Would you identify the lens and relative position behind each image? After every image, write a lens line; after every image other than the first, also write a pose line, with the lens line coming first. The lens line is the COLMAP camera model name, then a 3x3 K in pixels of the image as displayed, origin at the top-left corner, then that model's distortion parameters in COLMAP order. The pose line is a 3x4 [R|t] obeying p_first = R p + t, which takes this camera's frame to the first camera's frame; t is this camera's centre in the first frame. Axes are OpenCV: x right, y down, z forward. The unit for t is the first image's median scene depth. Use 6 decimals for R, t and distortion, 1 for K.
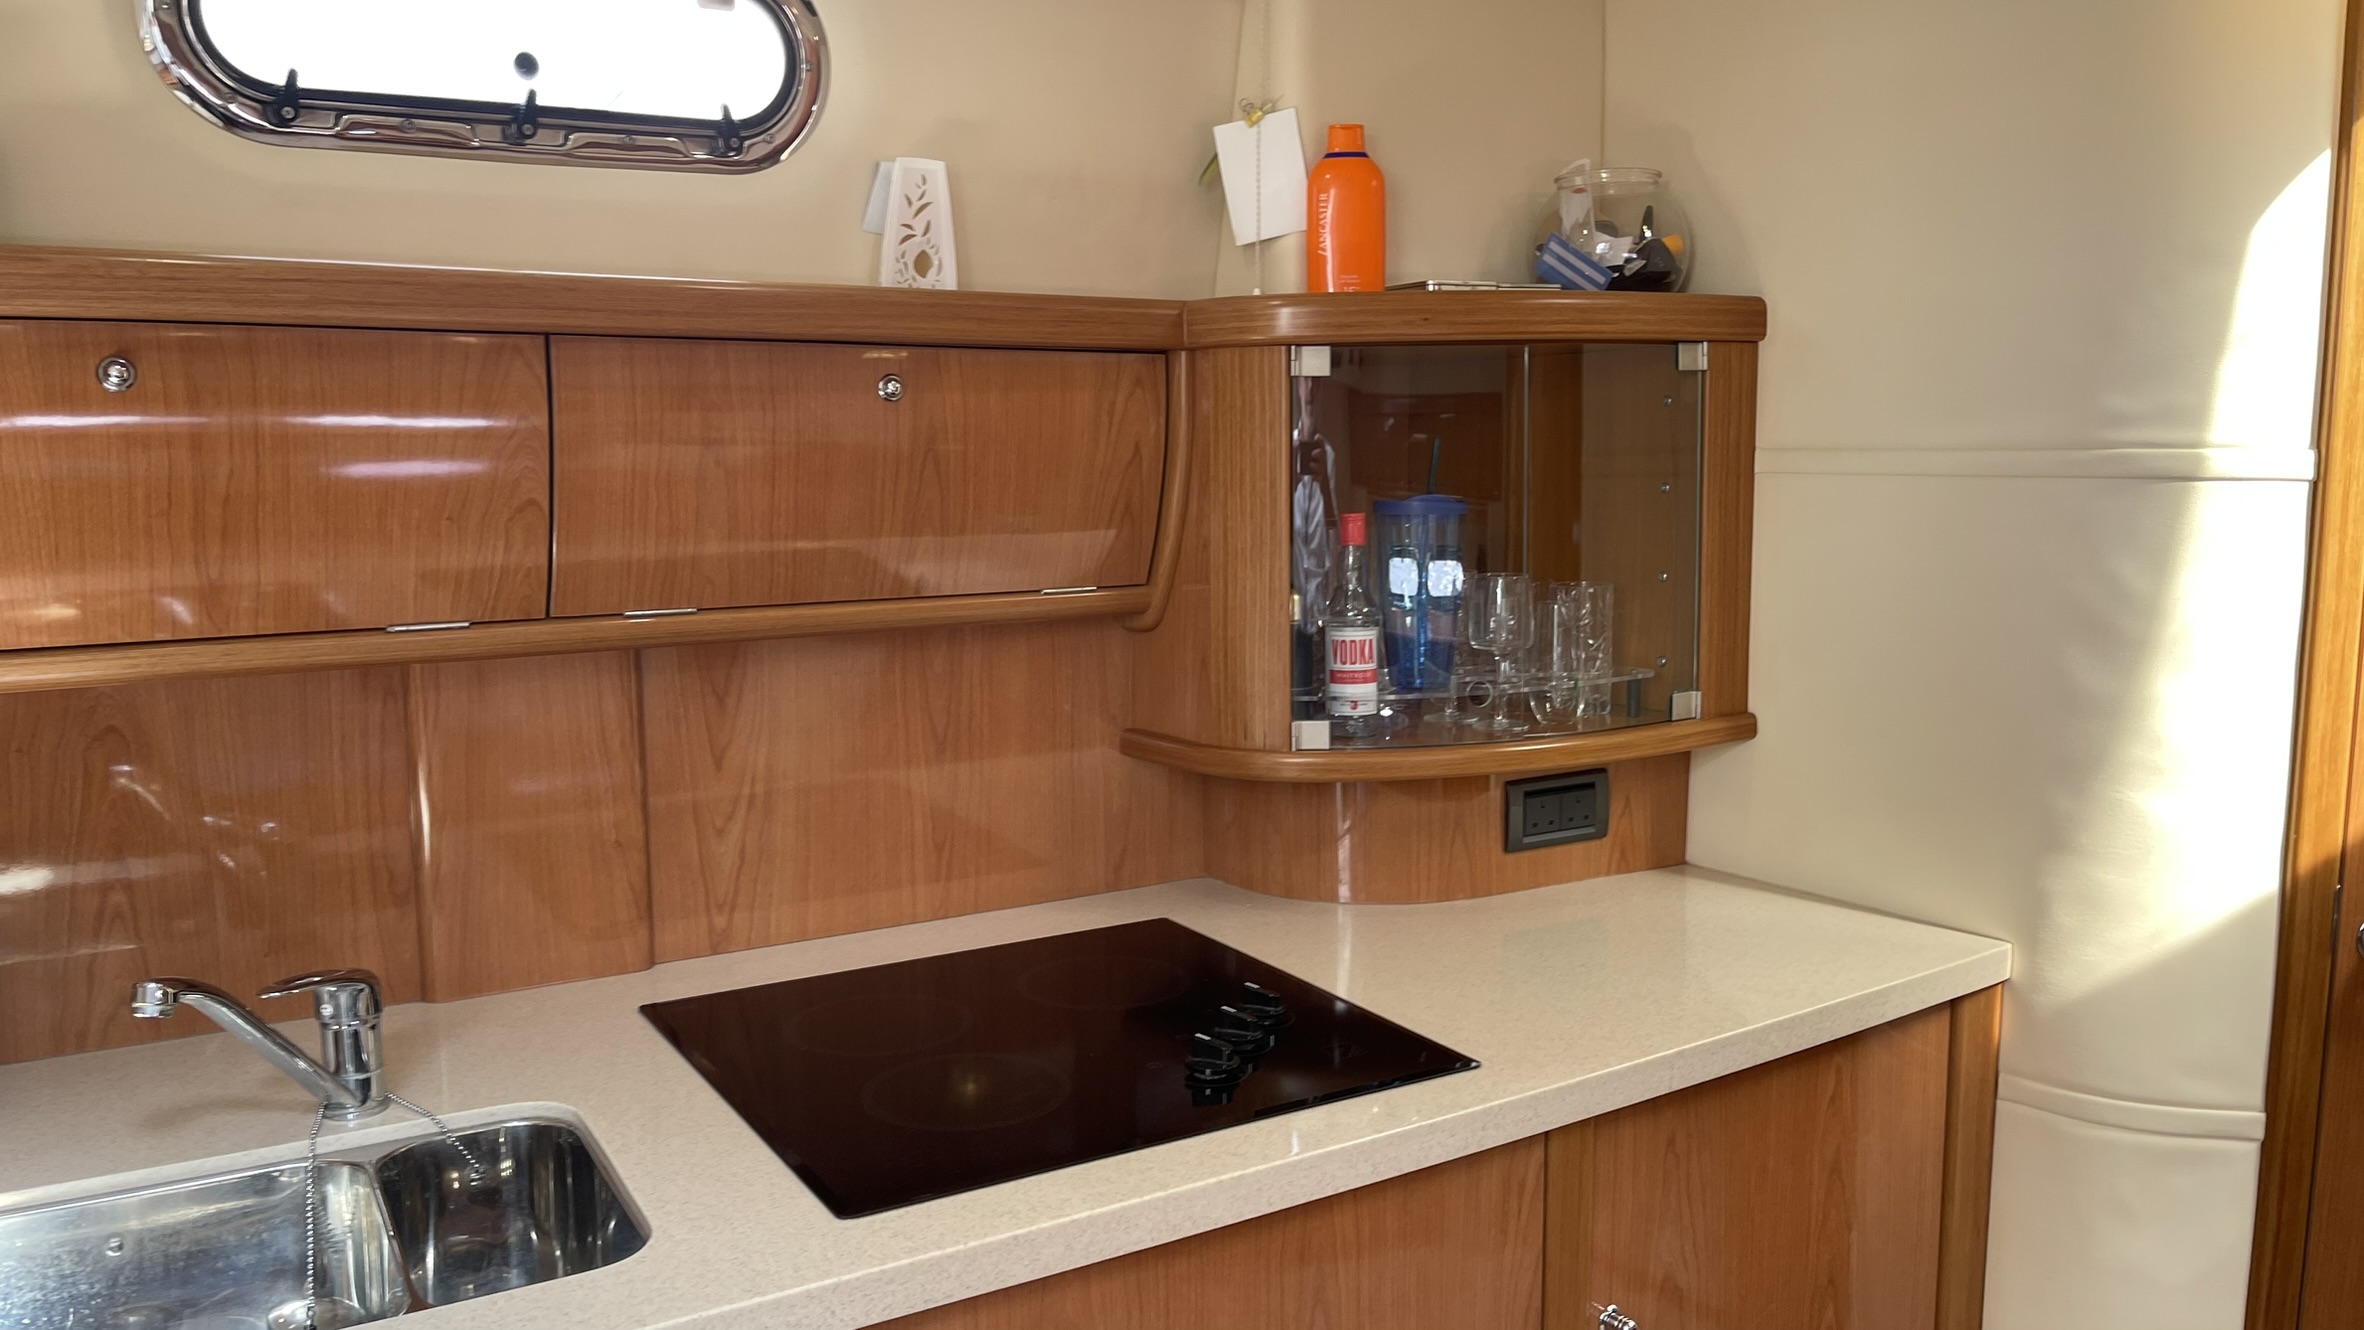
lens RADIAL K [[1804.8, 0, 1184.5], [0, 1804.8, 670.6], [0, 0, 1]] dist [0.064704, -0.102747]
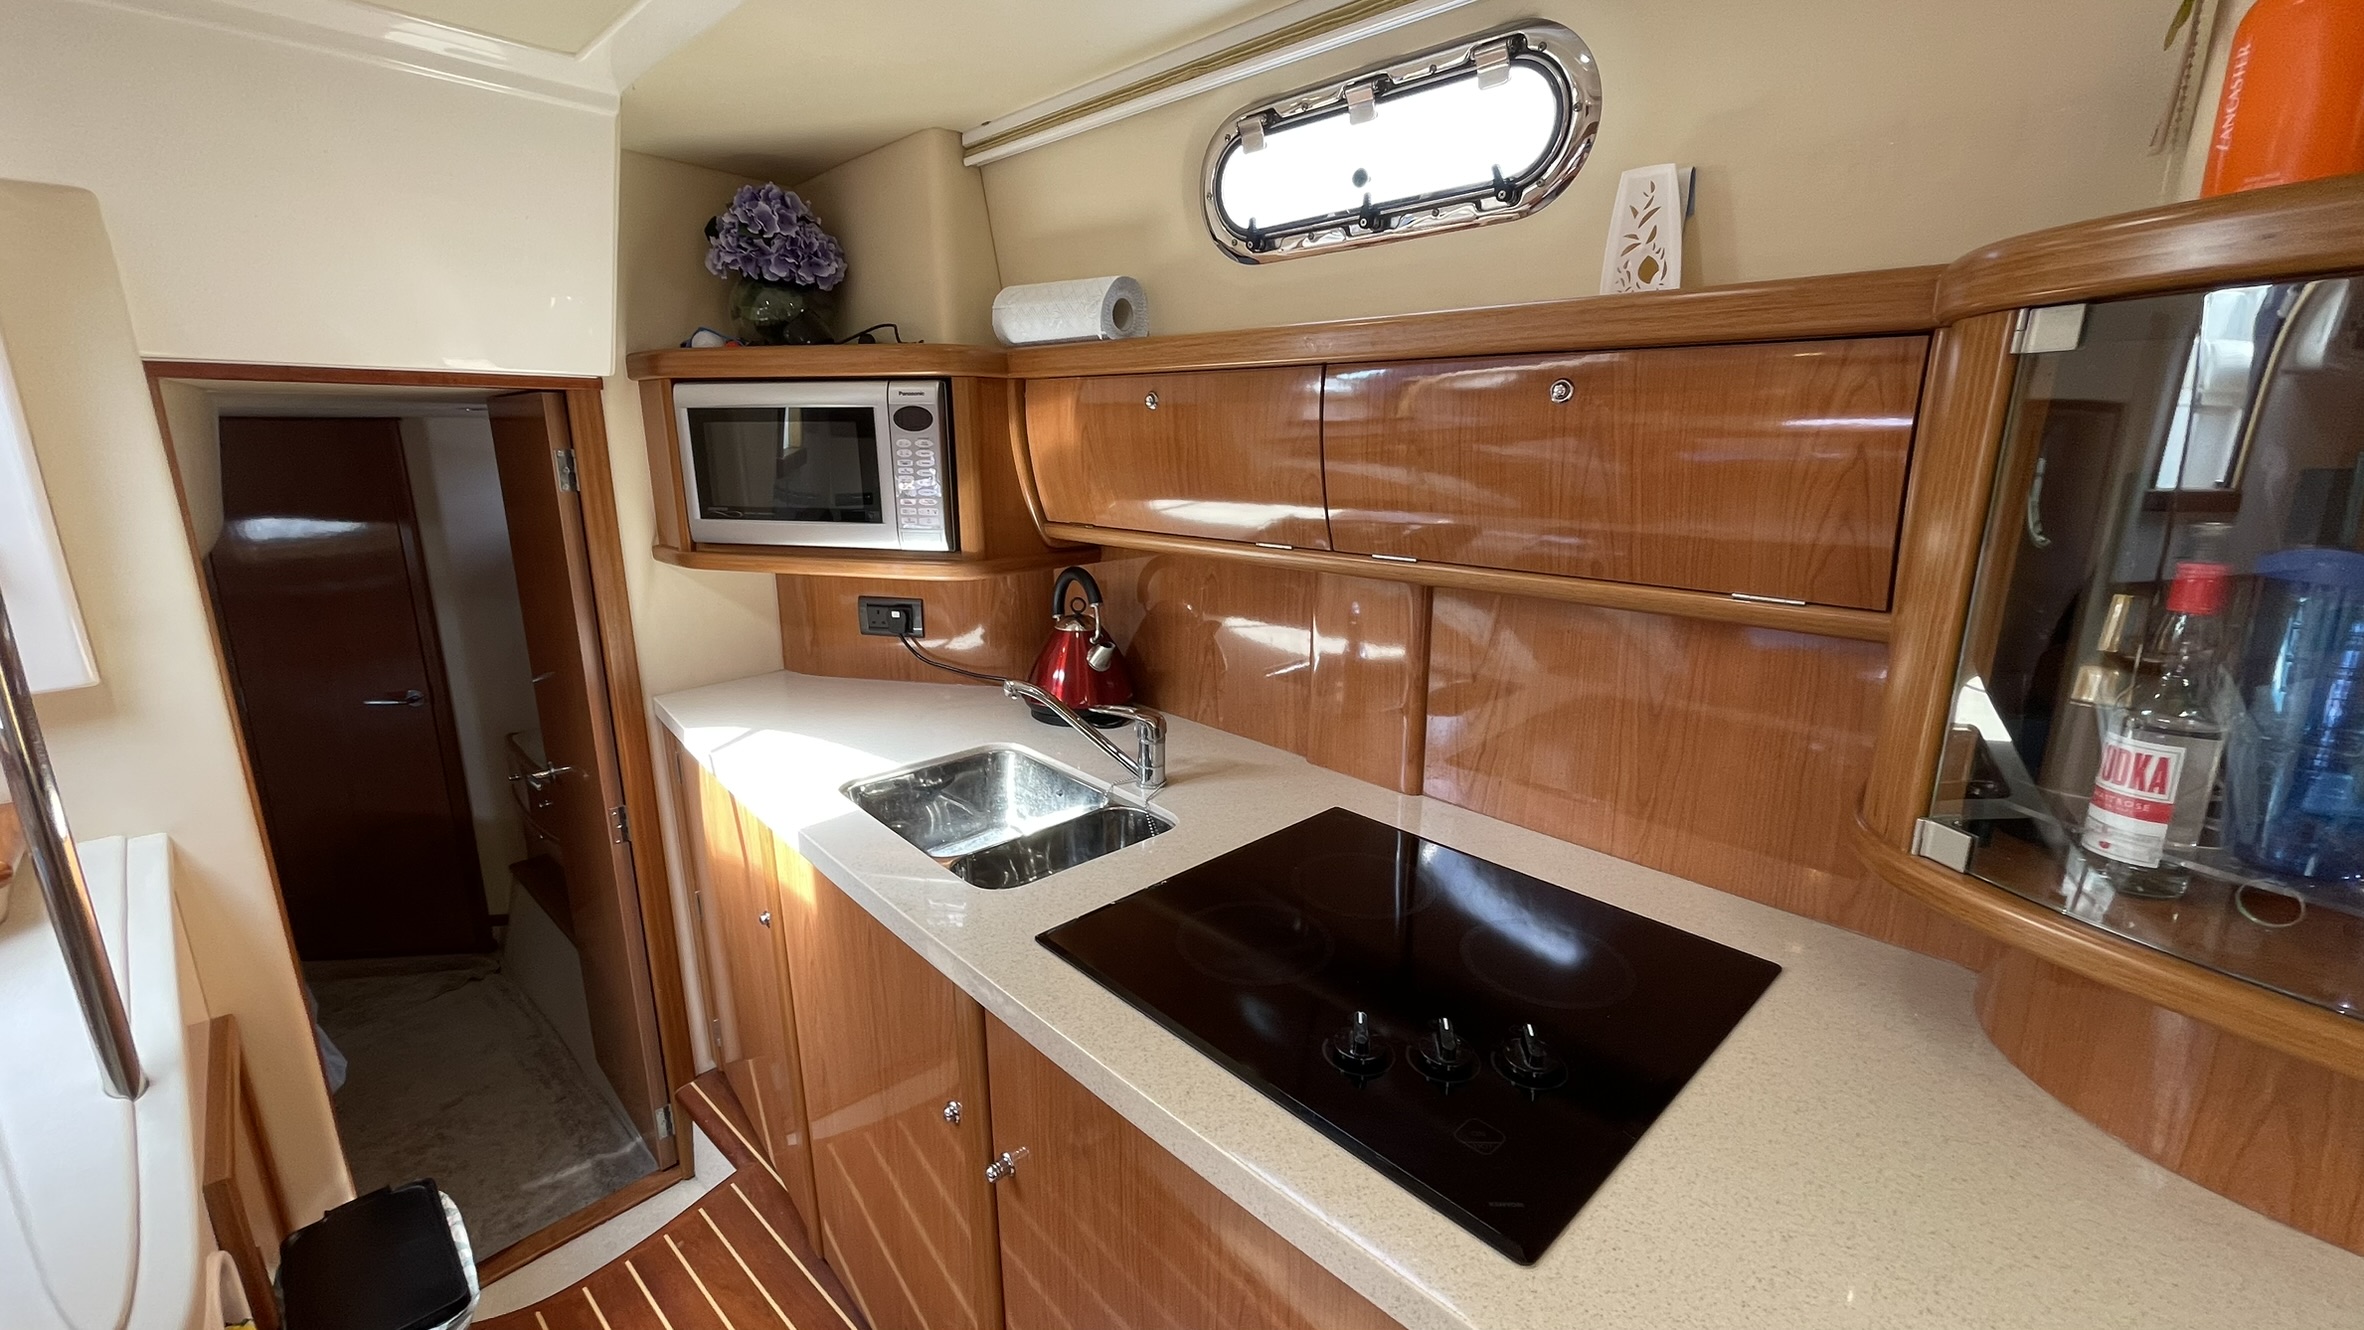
lens RADIAL K [[959.7, 0, 1169.9], [0, 959.7, 662.4], [0, 0, 1]] dist [-0.000264, -0.000090]
pose [[0.184708, 0.237809, -0.953588, 0.401236], [-0.132132, 0.967483, 0.215681, -0.087445], [0.973871, 0.086161, 0.210124, 0.638030]]
